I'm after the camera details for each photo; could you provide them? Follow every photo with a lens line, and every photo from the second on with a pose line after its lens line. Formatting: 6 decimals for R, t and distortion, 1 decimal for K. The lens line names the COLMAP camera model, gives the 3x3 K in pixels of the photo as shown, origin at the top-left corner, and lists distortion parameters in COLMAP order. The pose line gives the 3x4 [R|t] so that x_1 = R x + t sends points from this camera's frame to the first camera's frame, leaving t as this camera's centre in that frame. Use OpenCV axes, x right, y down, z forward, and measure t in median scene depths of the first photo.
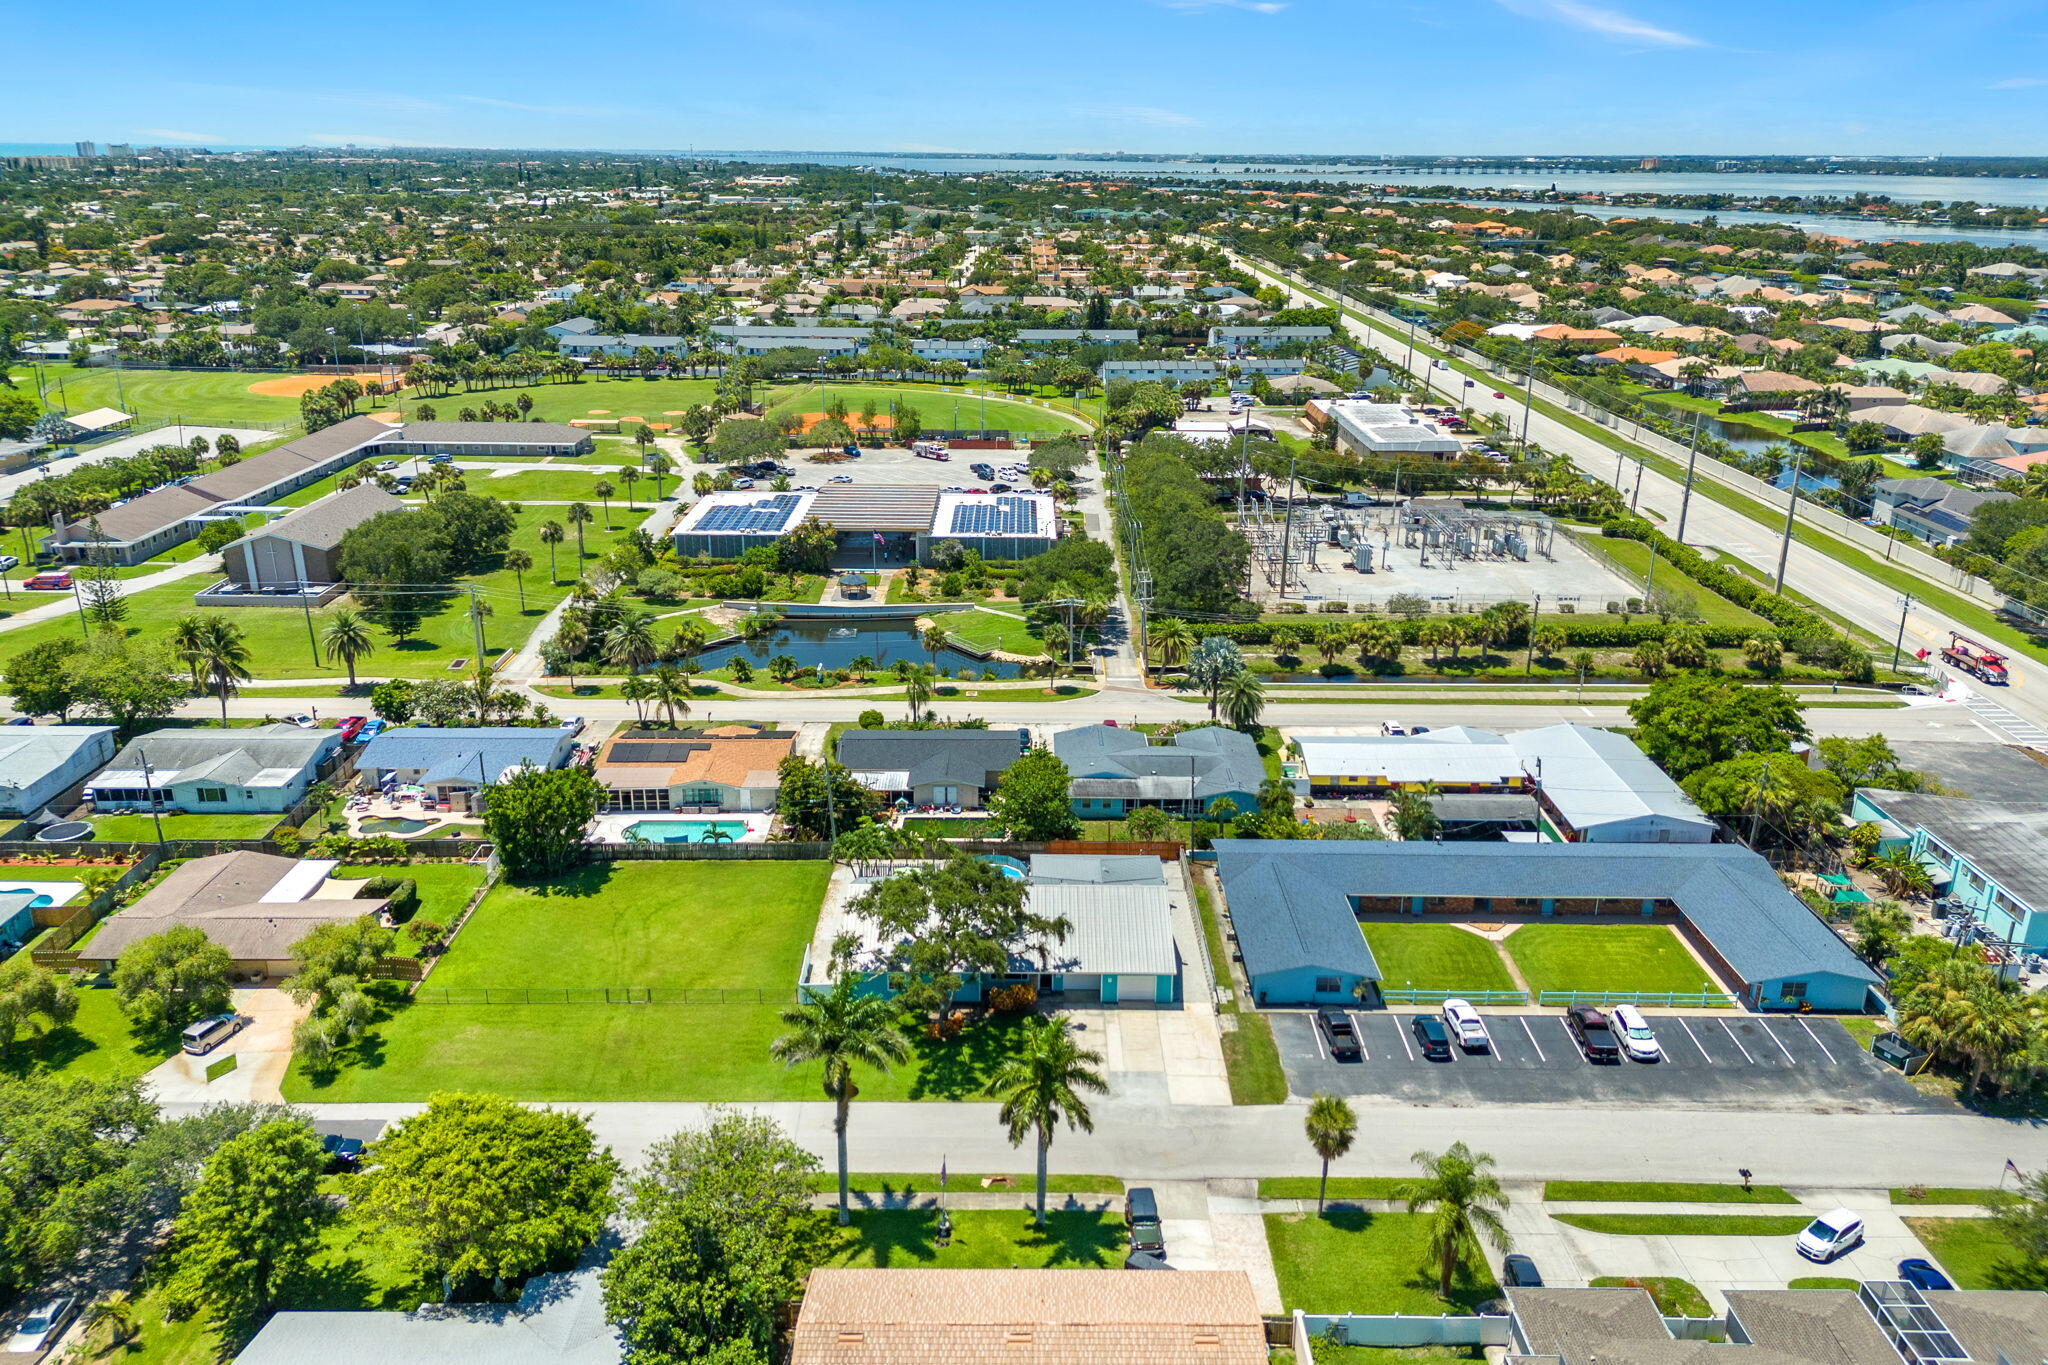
lens RADIAL K [[1492.3, 0, 1032.7], [0, 1492.3, 673.8], [0, 0, 1]] dist [0.069499, -0.068676]
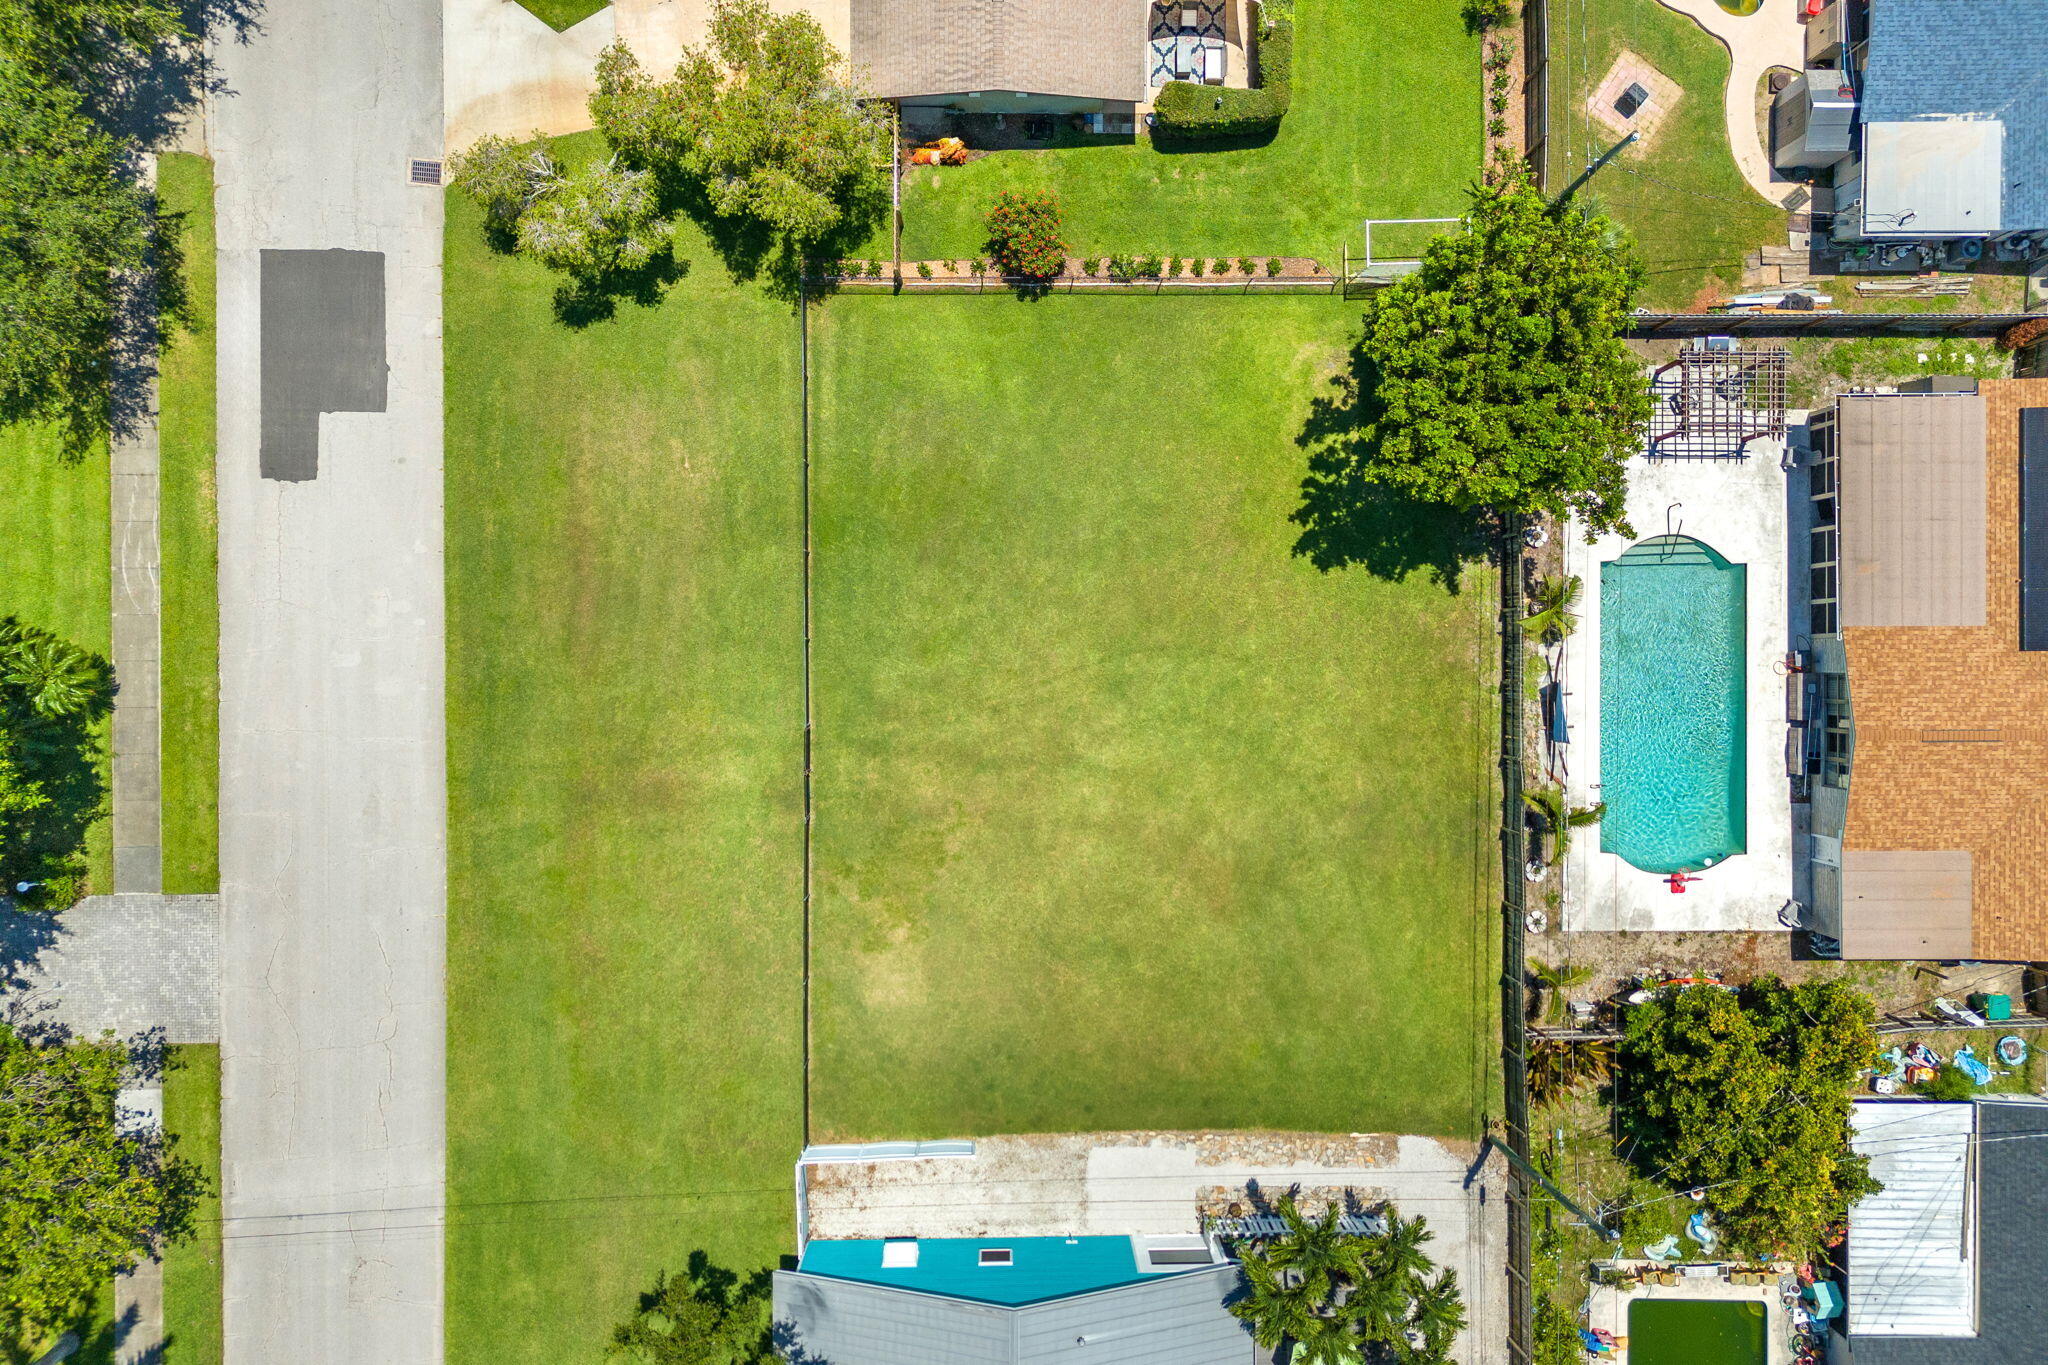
lens RADIAL K [[1506.9, 0, 1032.0], [0, 1506.9, 684.8], [0, 0, 1]] dist [0.070363, -0.070651]
pose [[-0.001335, 0.999985, -0.005355, -0.181060], [-0.345056, 0.004566, 0.938571, -0.144239], [0.938581, 0.003101, 0.345045, 0.561086]]
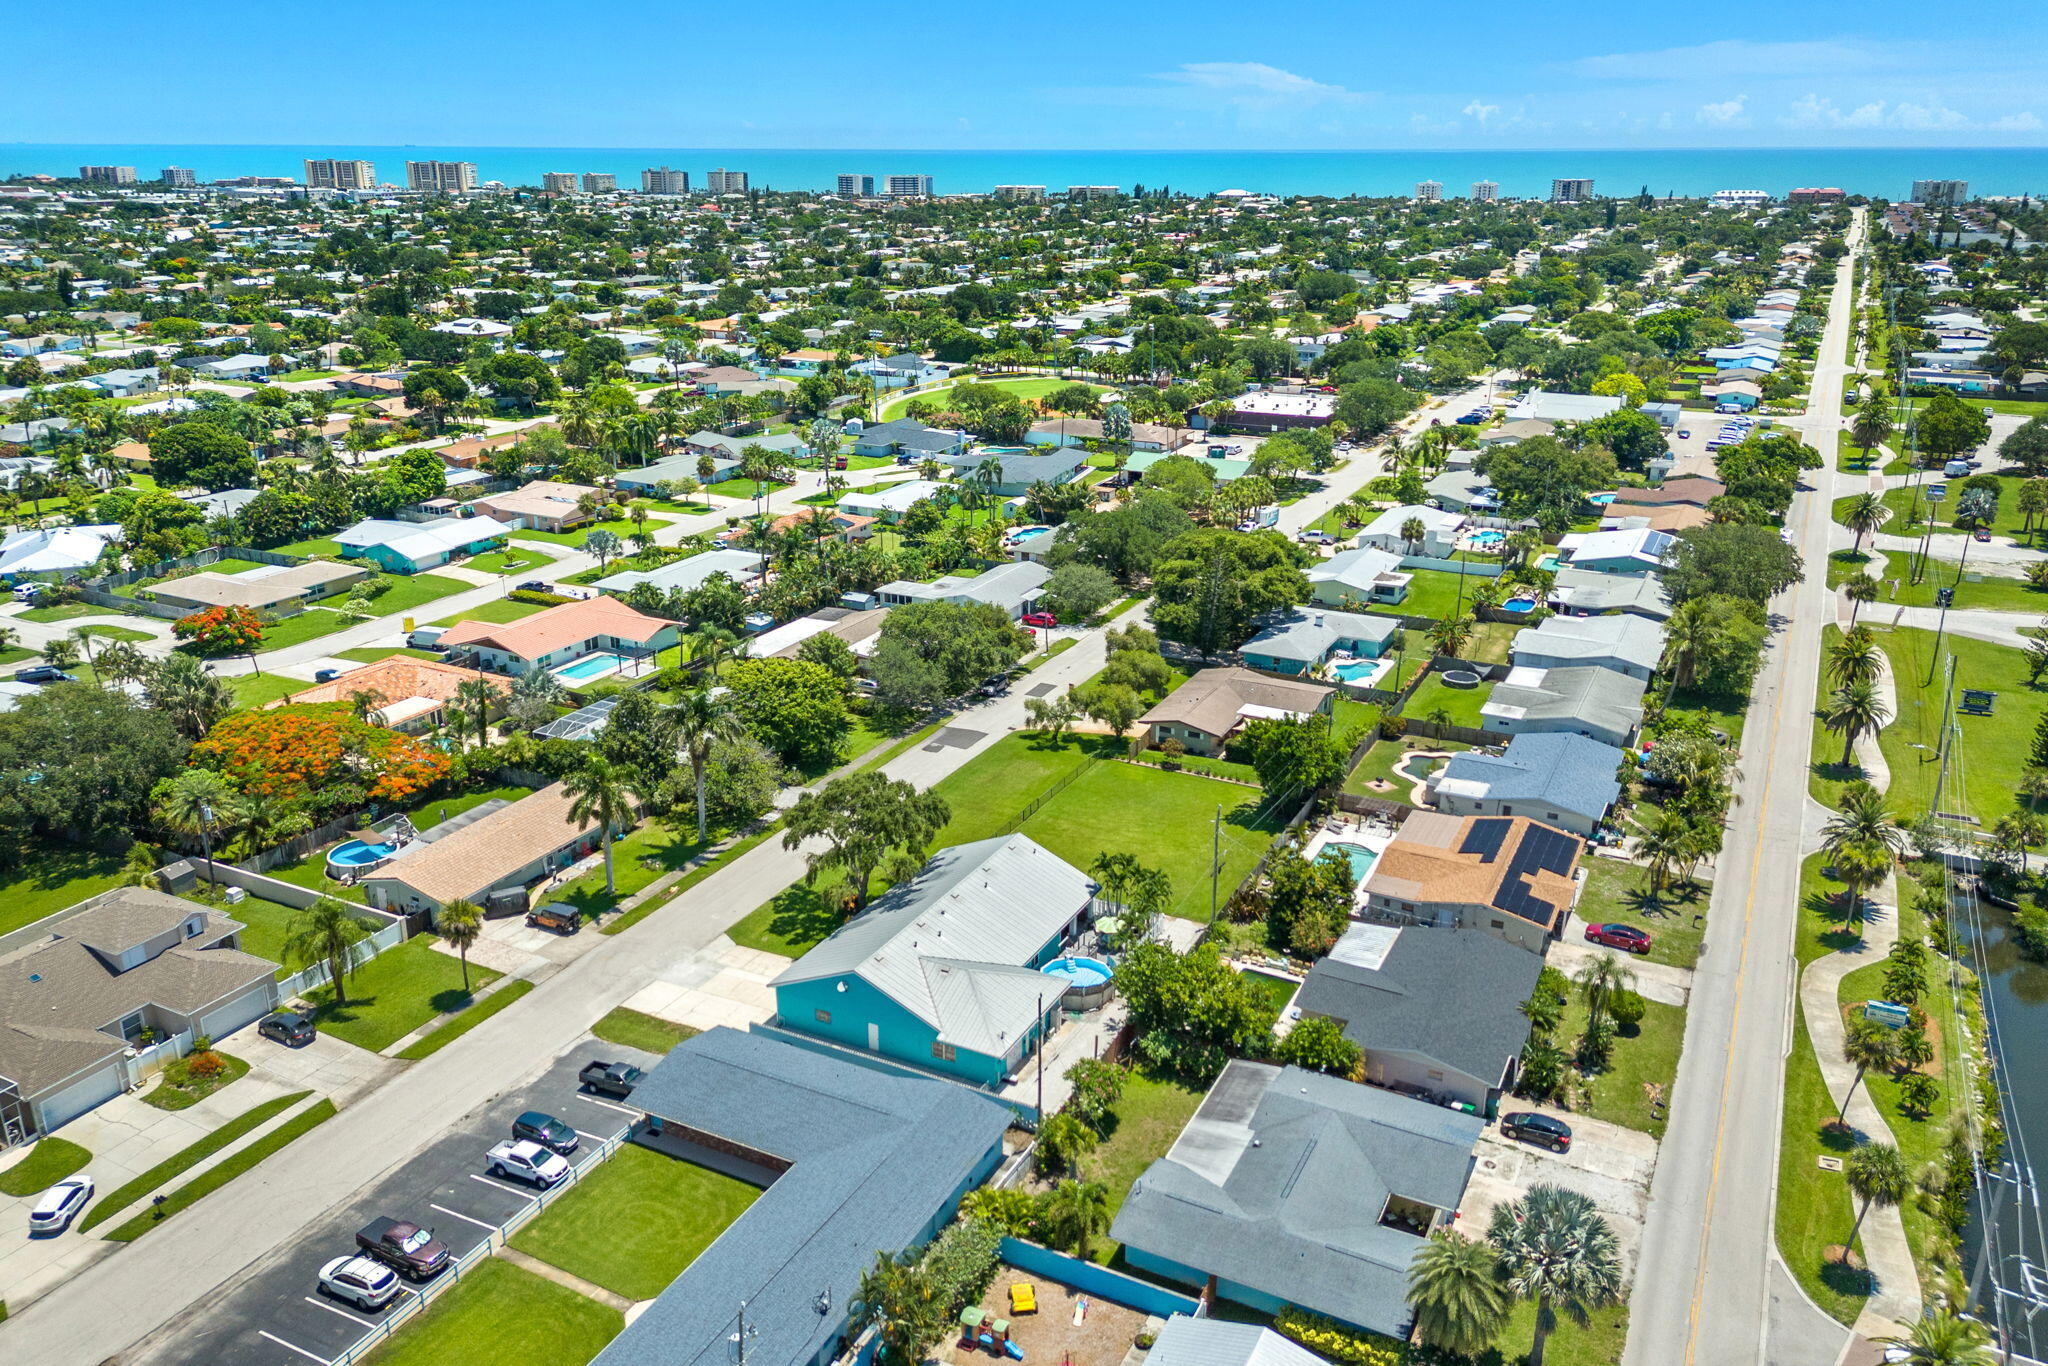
lens RADIAL K [[1506.9, 0, 1032.0], [0, 1506.9, 685.3], [0, 0, 1]] dist [0.070363, -0.070651]
pose [[-0.462102, 0.286363, -0.839320, 0.481956], [-0.296180, 0.842253, 0.450430, -0.281801], [0.835906, 0.456734, -0.304392, 0.830778]]
